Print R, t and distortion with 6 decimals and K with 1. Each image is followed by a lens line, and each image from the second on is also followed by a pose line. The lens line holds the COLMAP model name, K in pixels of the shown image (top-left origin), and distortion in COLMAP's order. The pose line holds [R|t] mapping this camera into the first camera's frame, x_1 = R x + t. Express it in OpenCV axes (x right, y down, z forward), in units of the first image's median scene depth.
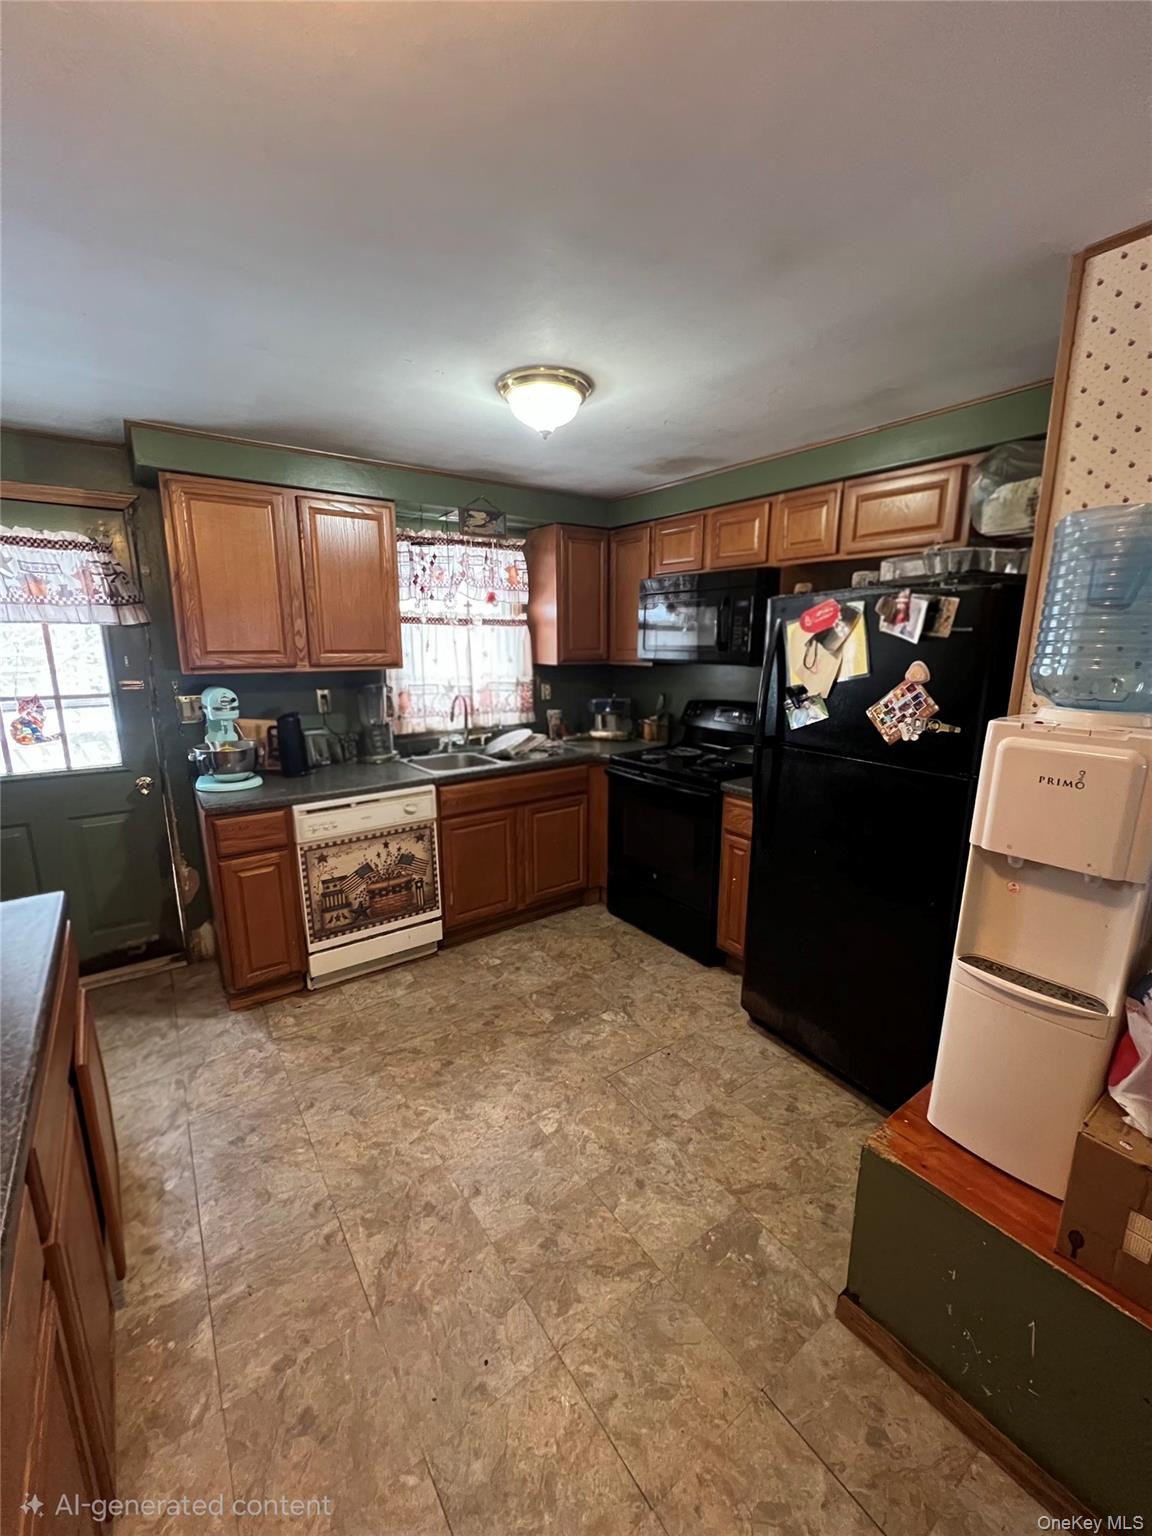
lens RADIAL K [[613.7, 0, 576.0], [0, 613.7, 768.0], [0, 0, 1]] dist [-0.001654, -0.000010]
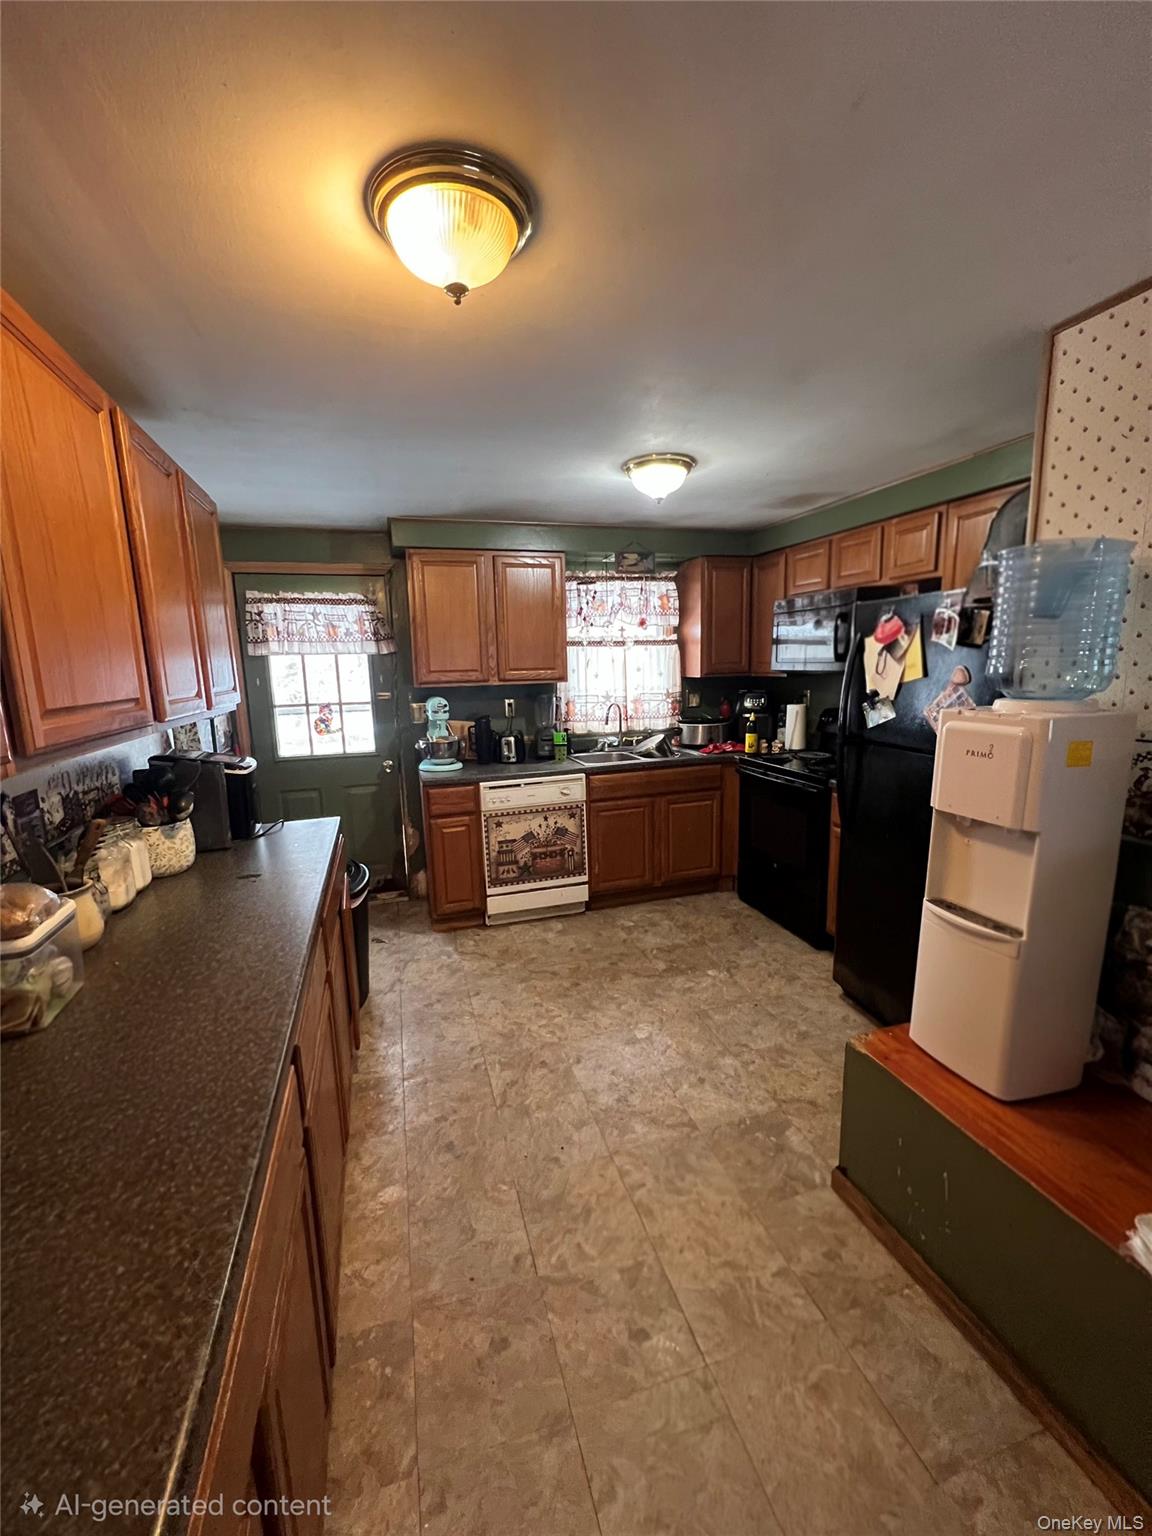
lens RADIAL K [[613.7, 0, 576.0], [0, 613.7, 768.0], [0, 0, 1]] dist [-0.001654, -0.000010]
pose [[0.946750, 0.031708, -0.320404, 0.171868], [-0.041206, 0.998888, -0.022907, 0.050663], [0.319321, 0.034889, 0.947004, -0.216155]]
